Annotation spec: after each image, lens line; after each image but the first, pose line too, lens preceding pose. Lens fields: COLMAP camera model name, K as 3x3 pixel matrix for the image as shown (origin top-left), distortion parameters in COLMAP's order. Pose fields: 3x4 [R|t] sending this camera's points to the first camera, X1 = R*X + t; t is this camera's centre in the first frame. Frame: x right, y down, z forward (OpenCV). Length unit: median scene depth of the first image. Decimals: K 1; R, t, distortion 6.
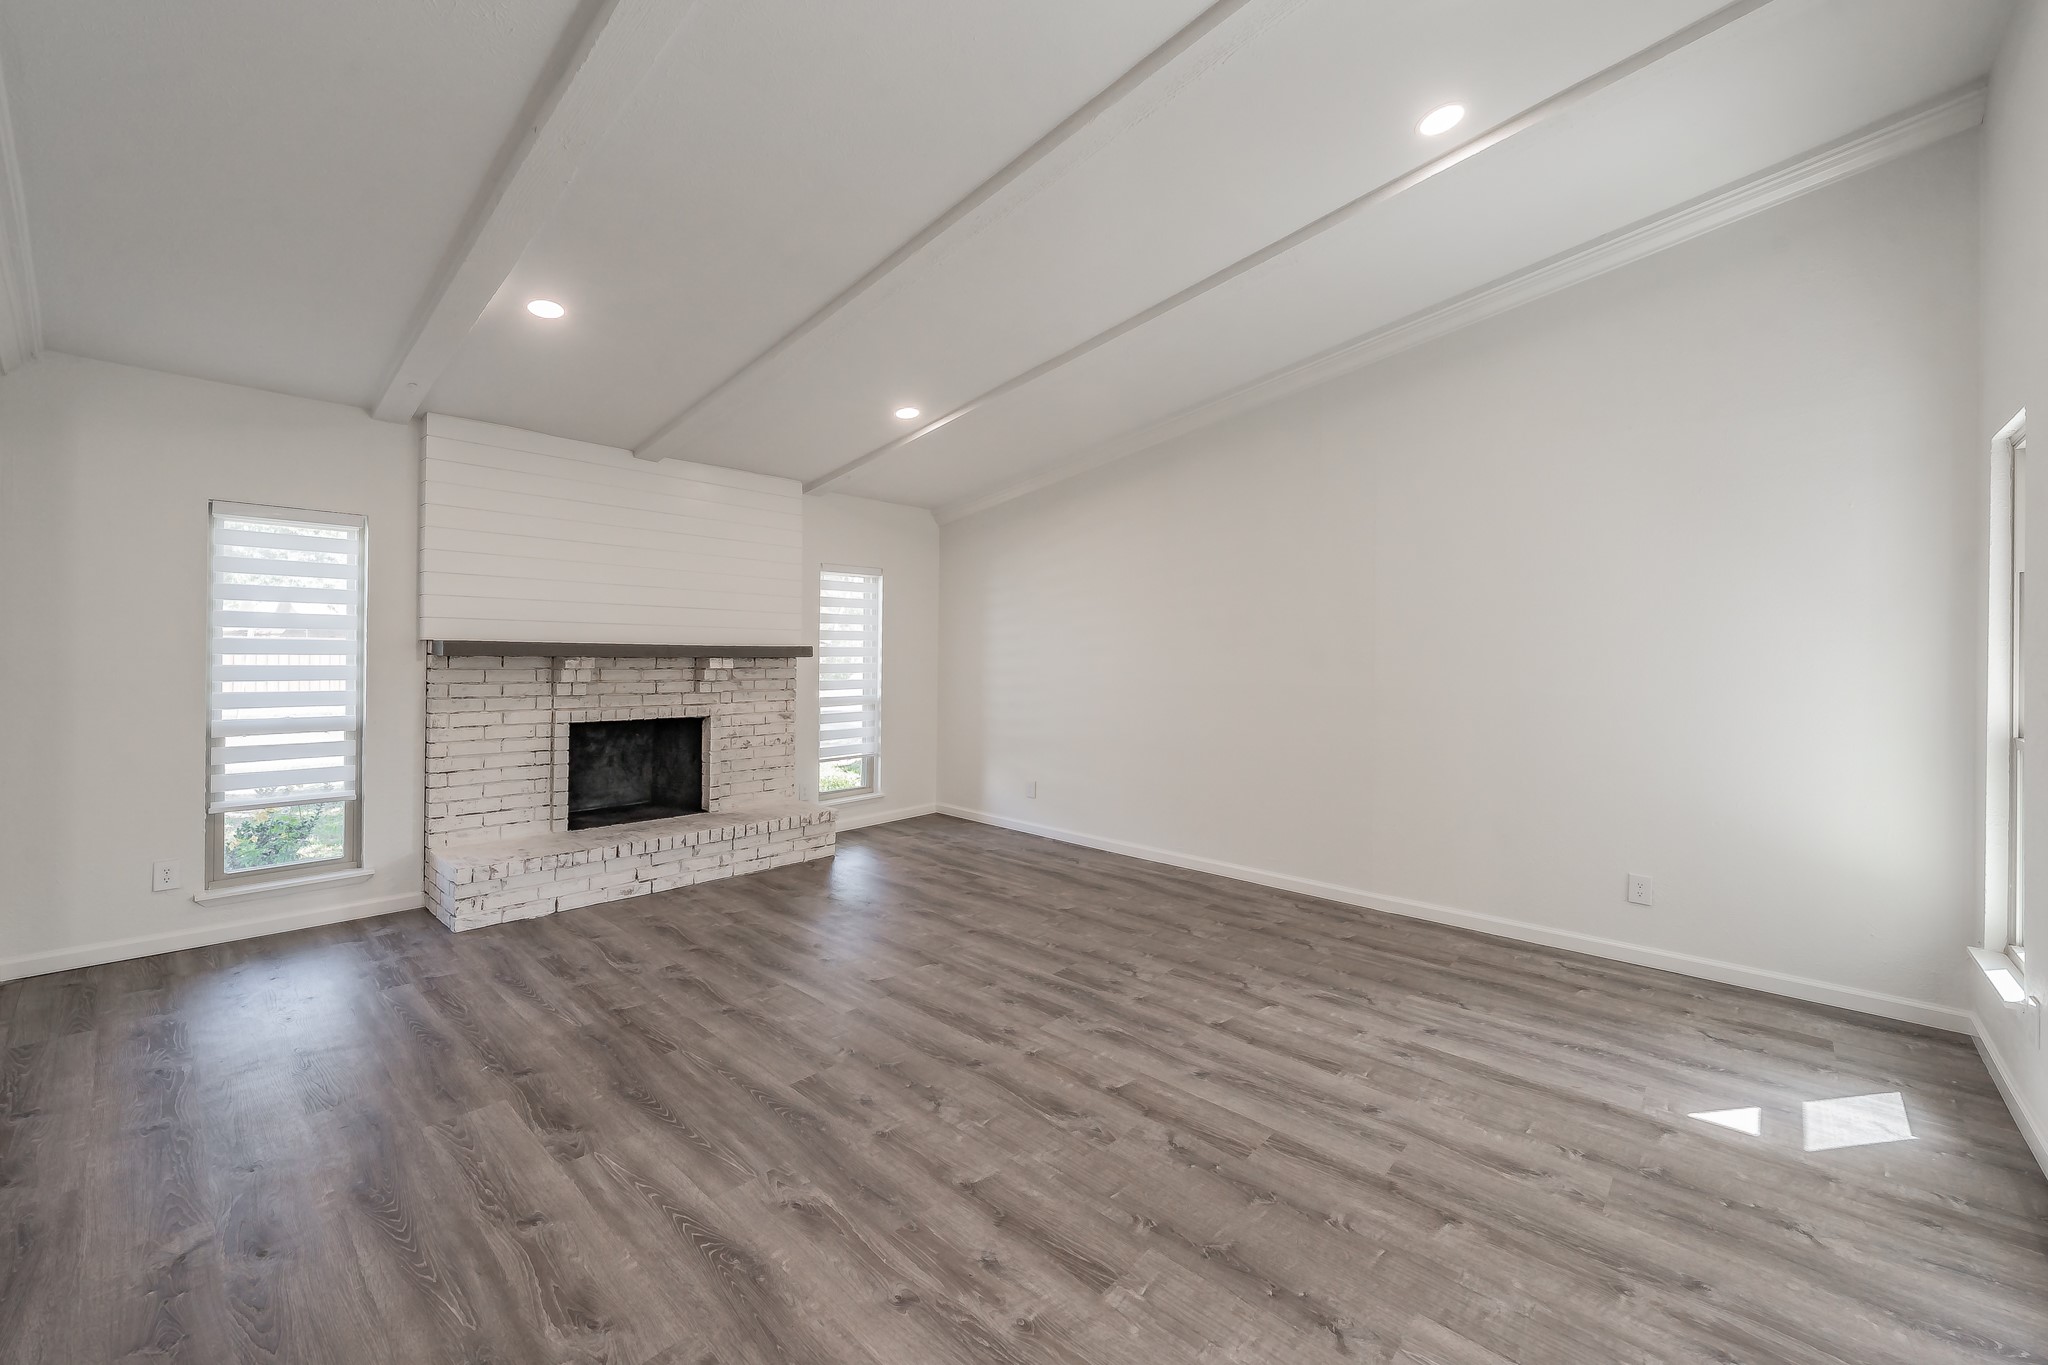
lens RADIAL K [[784.0, 0, 1017.2], [0, 784.0, 648.7], [0, 0, 1]] dist [-0.000705, -0.000054]
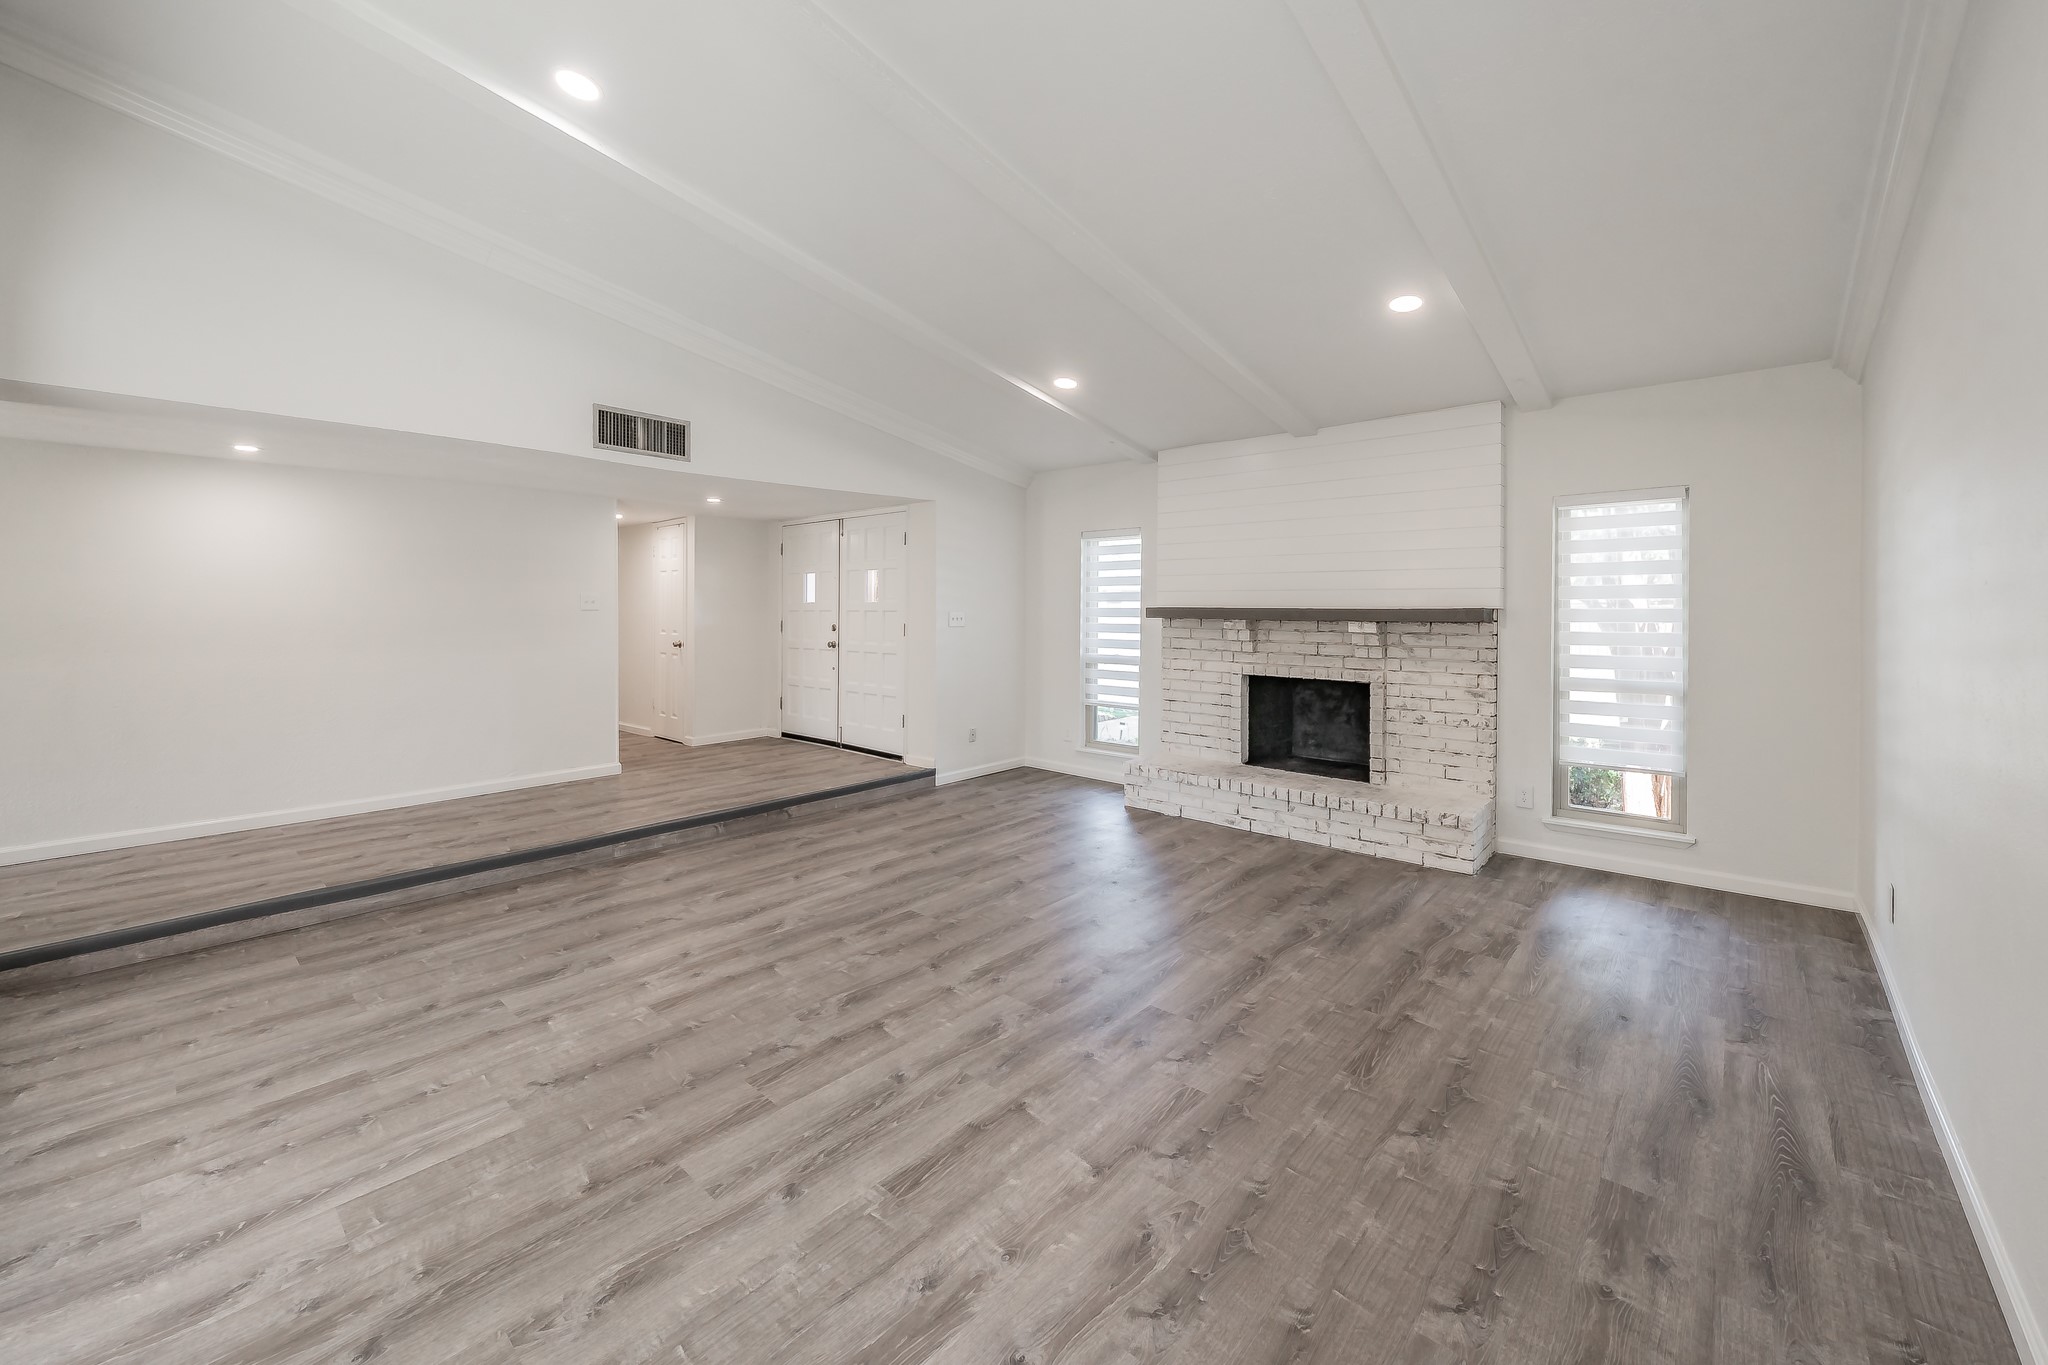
lens RADIAL K [[796.1, 0, 1016.5], [0, 796.1, 615.4], [0, 0, 1]] dist [0.000409, -0.000307]
pose [[0.042804, -0.002602, -0.999080, 0.910288], [0.001764, 0.999995, -0.002529, 0.009710], [0.999082, -0.001654, 0.042809, 0.861291]]
